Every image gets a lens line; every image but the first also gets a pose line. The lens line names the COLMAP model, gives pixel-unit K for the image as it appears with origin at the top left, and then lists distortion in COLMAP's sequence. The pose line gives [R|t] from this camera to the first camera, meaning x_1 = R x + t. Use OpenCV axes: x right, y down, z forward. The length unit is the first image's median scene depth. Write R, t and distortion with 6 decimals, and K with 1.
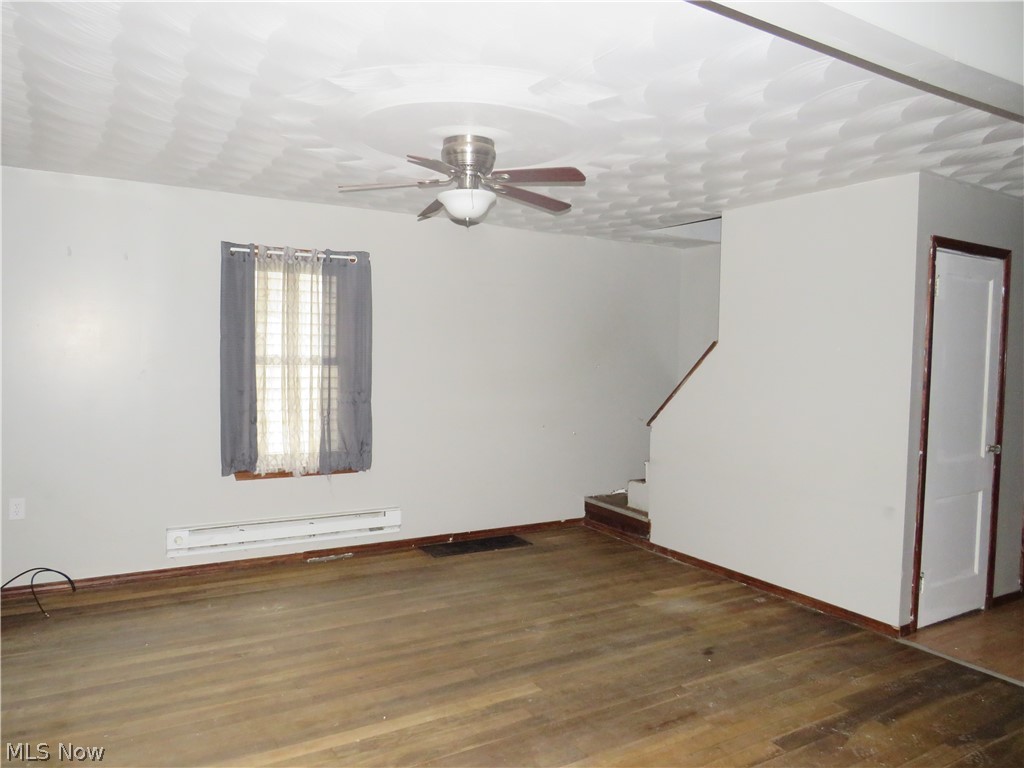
lens RADIAL K [[708.1, 0, 506.2], [0, 708.1, 384.5], [0, 0, 1]] dist [-0.026267, 0.003283]
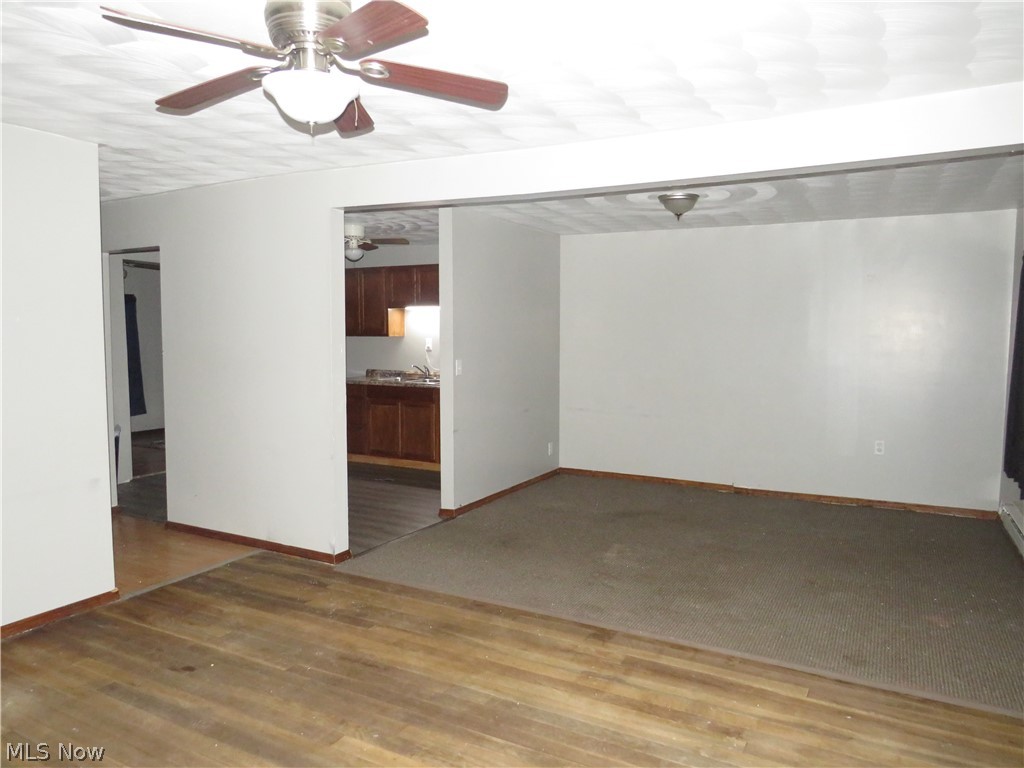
lens RADIAL K [[708.1, 0, 507.9], [0, 708.1, 386.8], [0, 0, 1]] dist [-0.026267, 0.003283]
pose [[-0.513914, -0.094546, 0.852616, -0.595546], [0.017765, 0.992522, 0.120768, -0.063936], [-0.857658, 0.077211, -0.508391, 1.012242]]
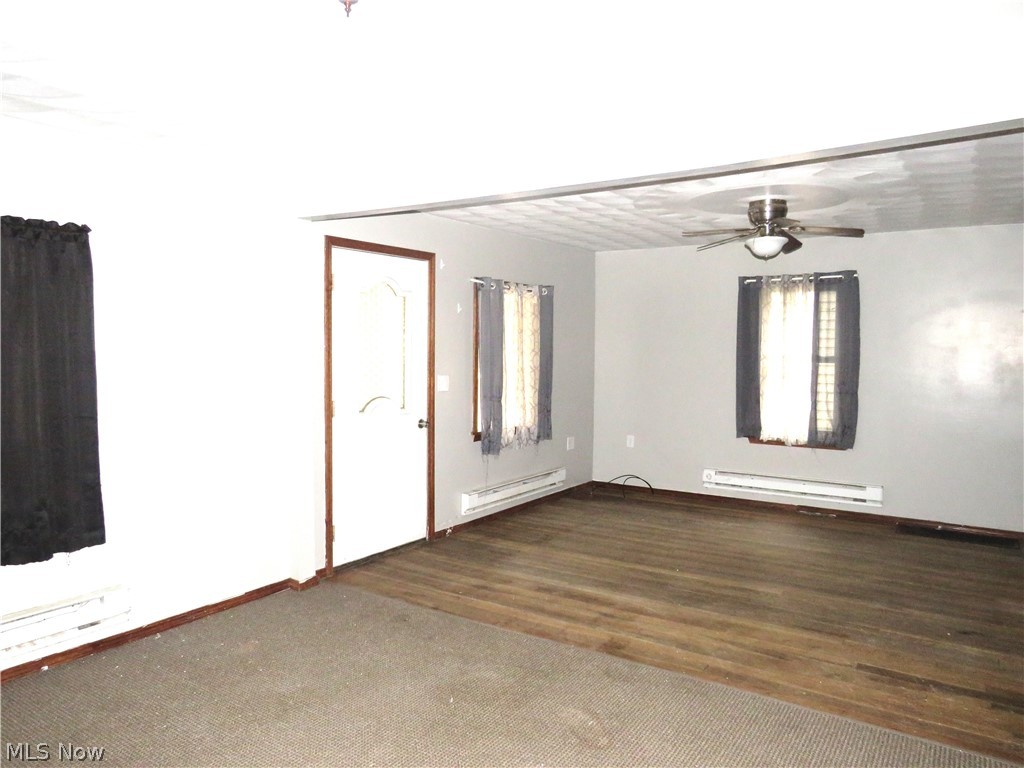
lens RADIAL K [[708.1, 0, 507.7], [0, 708.1, 381.9], [0, 0, 1]] dist [-0.026267, 0.003283]
pose [[0.434238, 0.027454, -0.900380, 0.866570], [-0.036408, 0.999254, 0.012910, 0.015510], [0.900062, 0.027174, 0.434913, -0.077012]]
